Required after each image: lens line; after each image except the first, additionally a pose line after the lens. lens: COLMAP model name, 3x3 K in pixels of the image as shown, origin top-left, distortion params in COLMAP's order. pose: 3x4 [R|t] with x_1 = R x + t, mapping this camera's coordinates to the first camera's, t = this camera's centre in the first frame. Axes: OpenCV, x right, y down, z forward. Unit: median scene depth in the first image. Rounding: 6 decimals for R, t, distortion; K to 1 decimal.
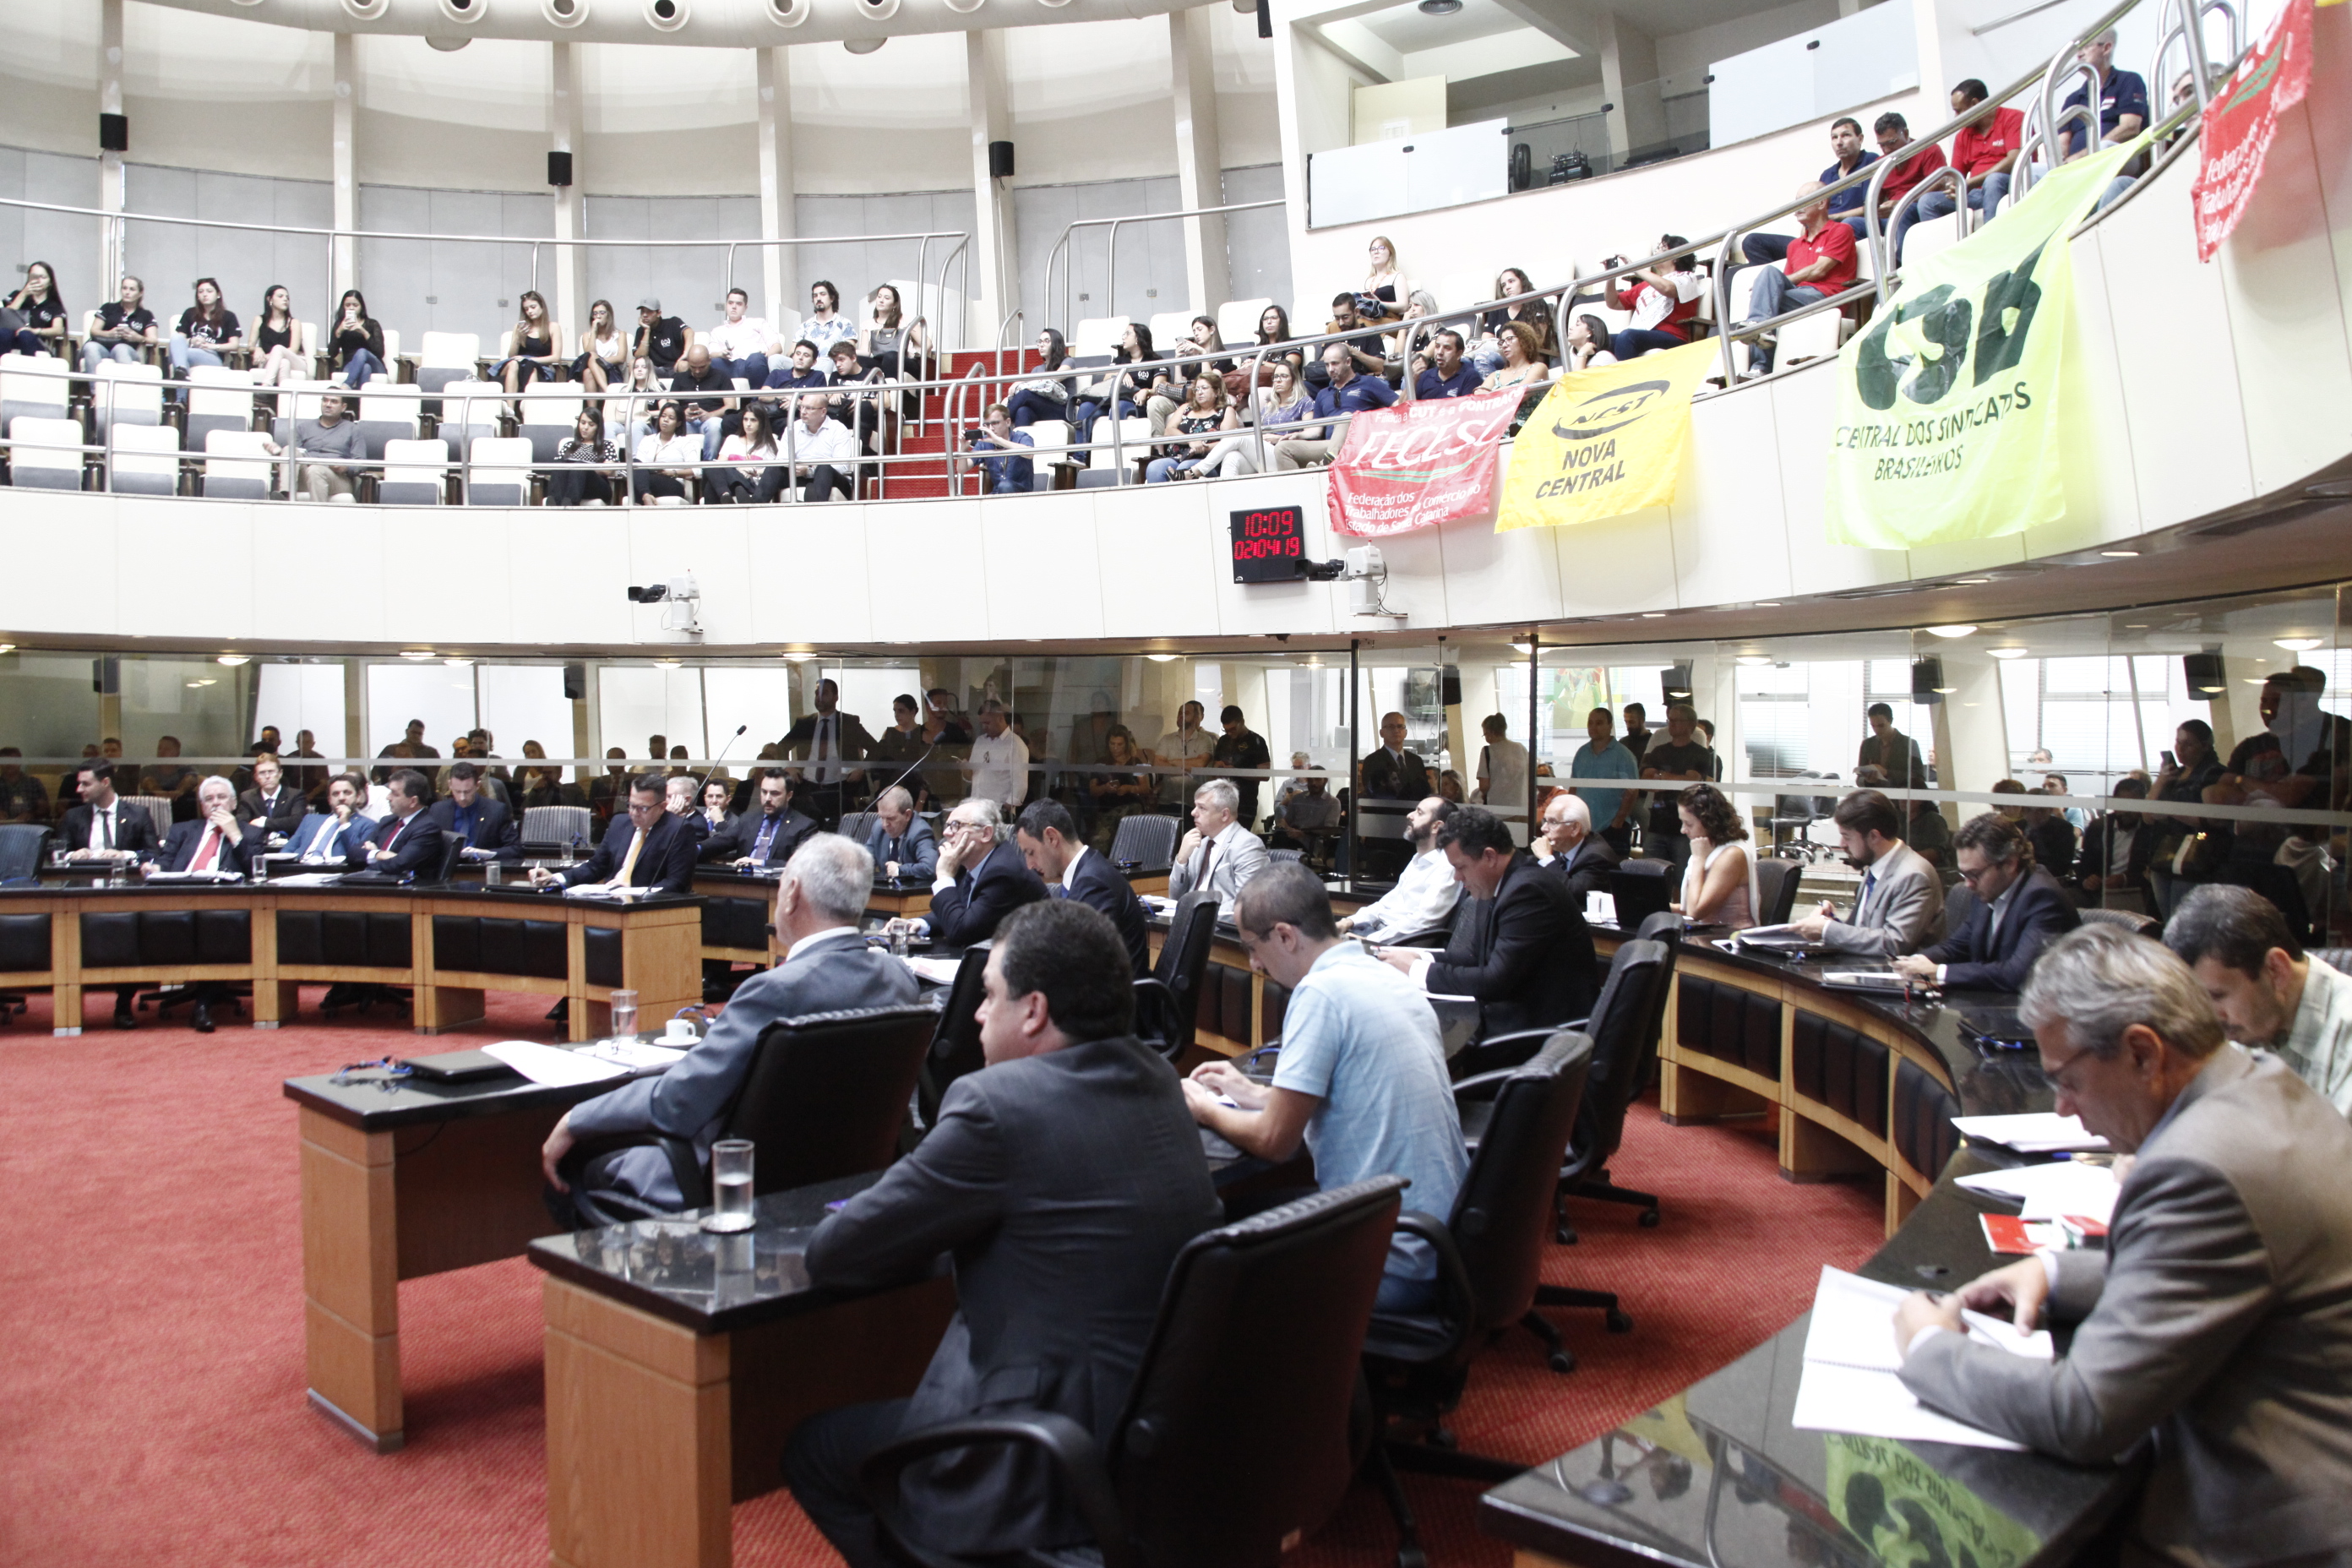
lens RADIAL K [[1916.6, 0, 1171.7], [0, 1916.6, 794.6], [0, 0, 1]] dist [-0.130539, 0.114711]
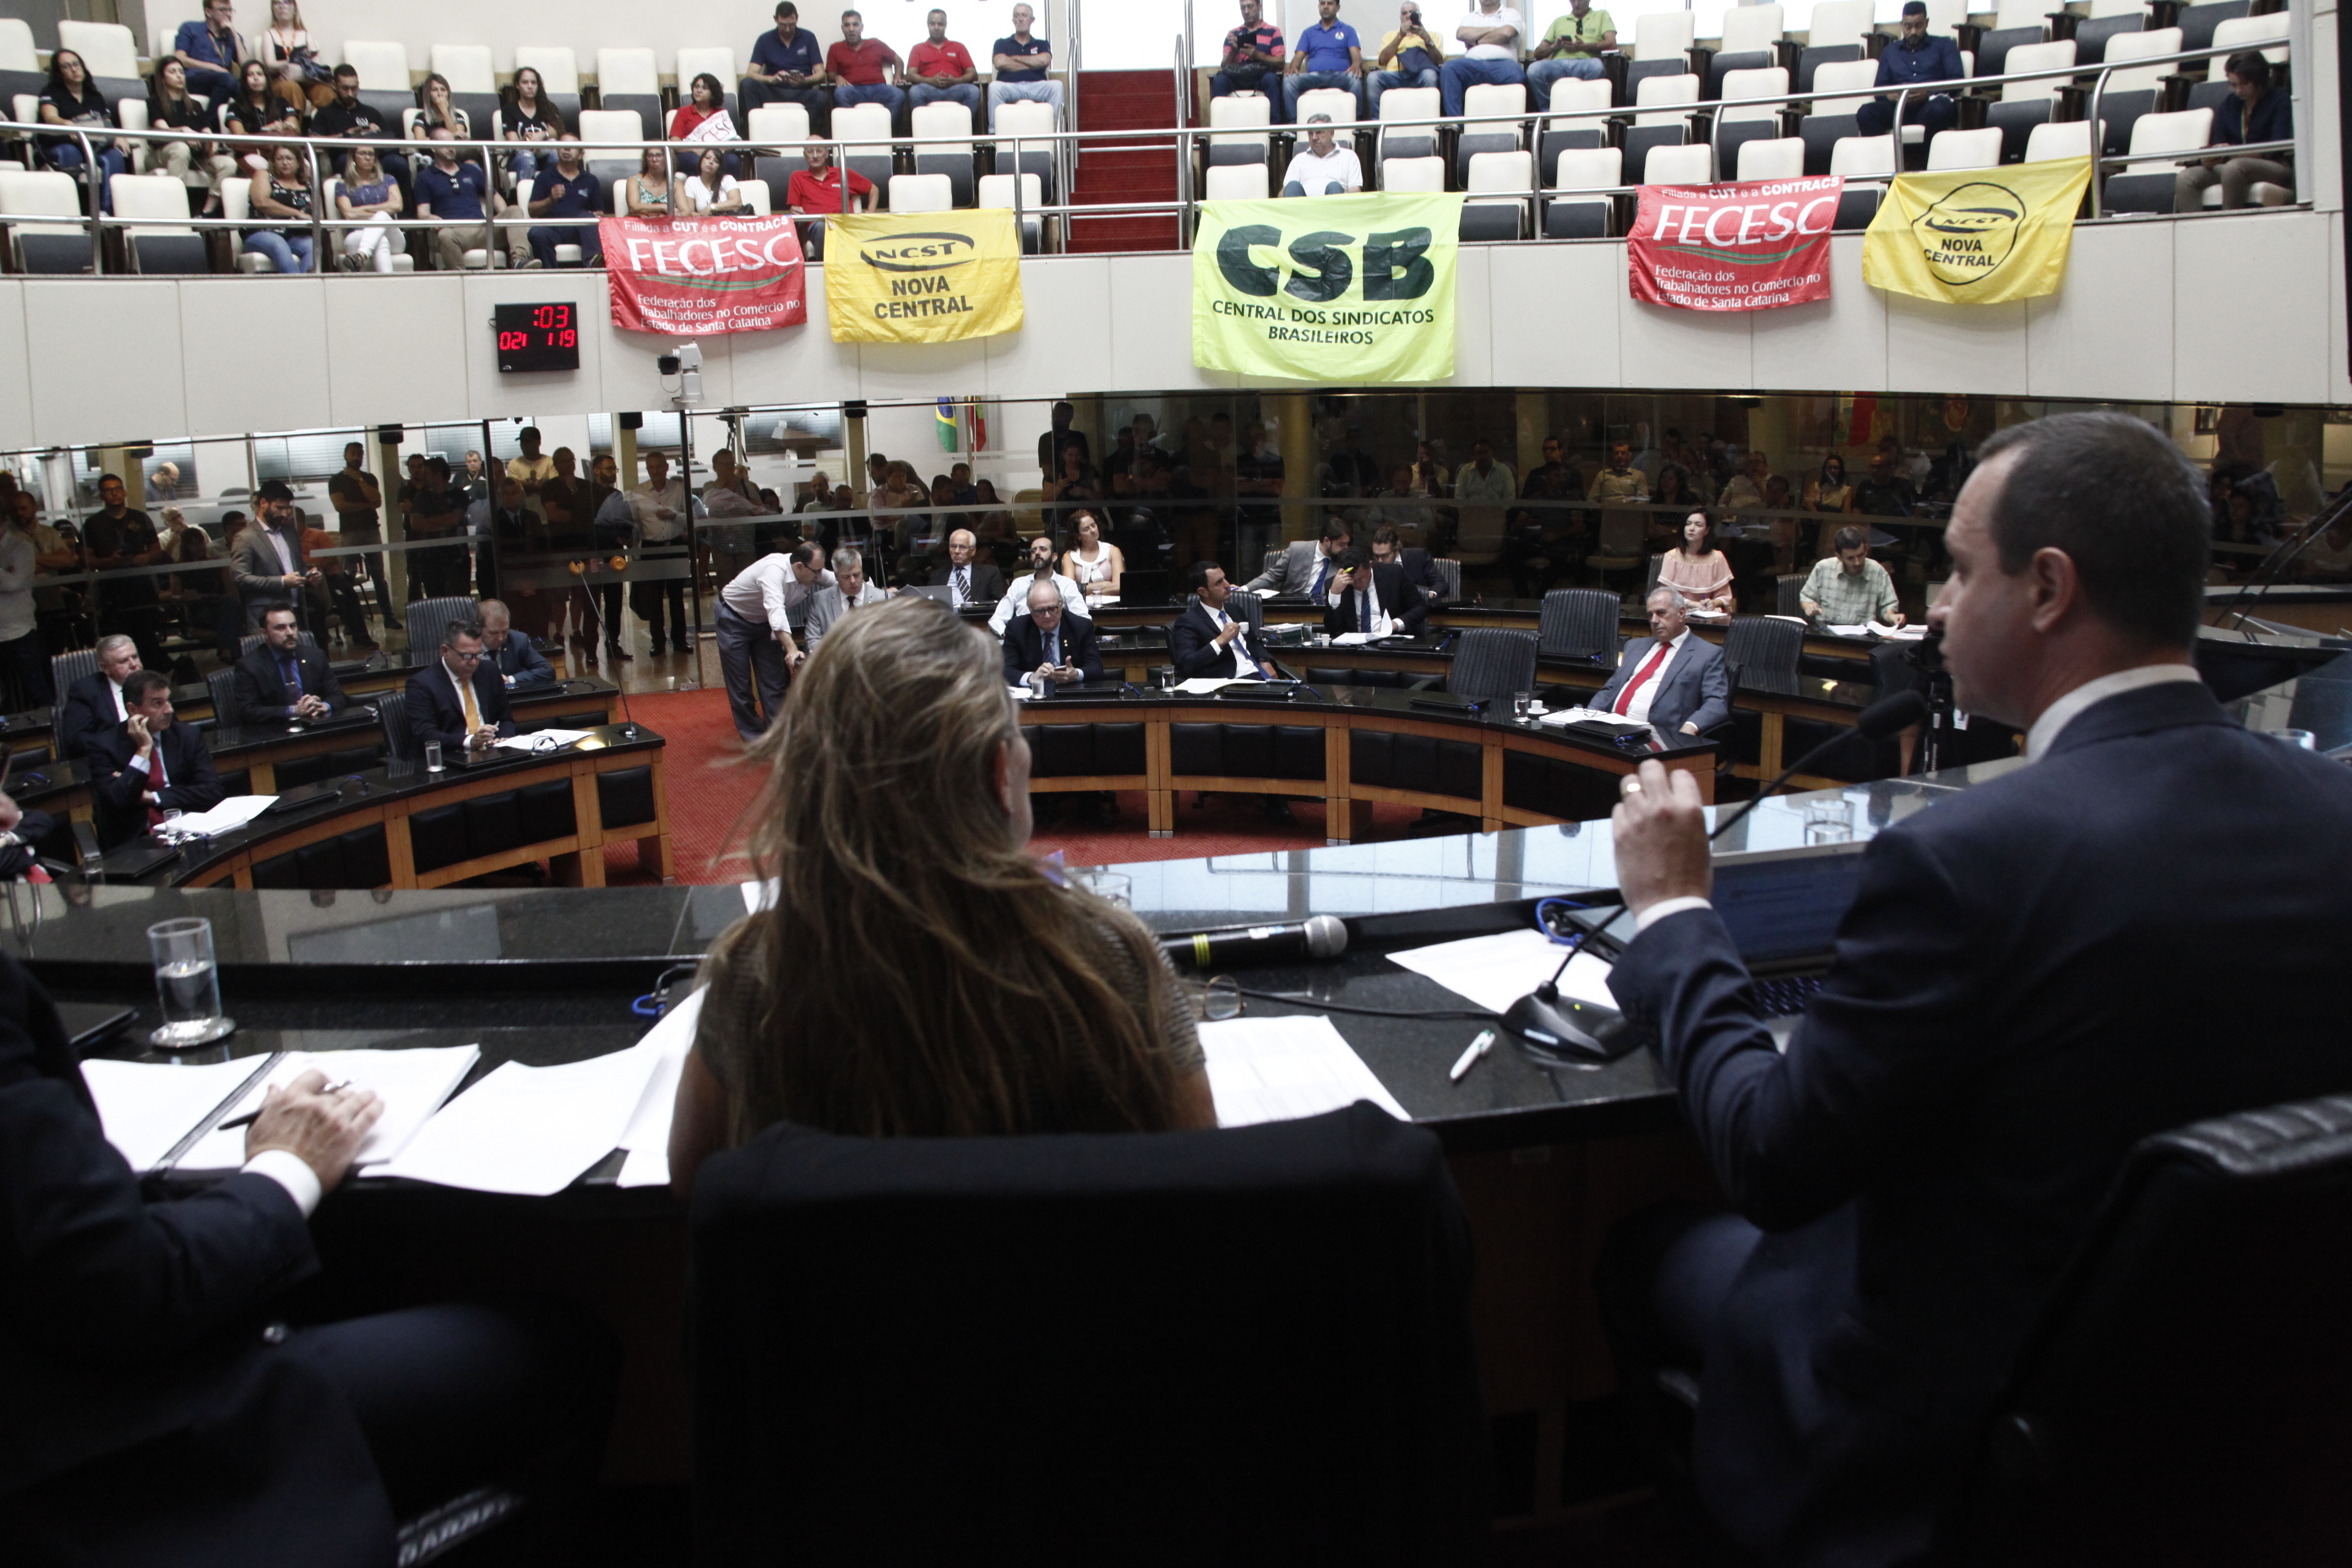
lens RADIAL K [[1916.6, 0, 1201.1], [0, 1916.6, 765.1], [0, 0, 1]] dist [-0.130539, 0.114711]
pose [[0.286777, -0.229622, 0.930071, -0.905486], [0.057286, 0.973223, 0.222612, -0.109853], [-0.956283, -0.010560, 0.292252, 0.319950]]
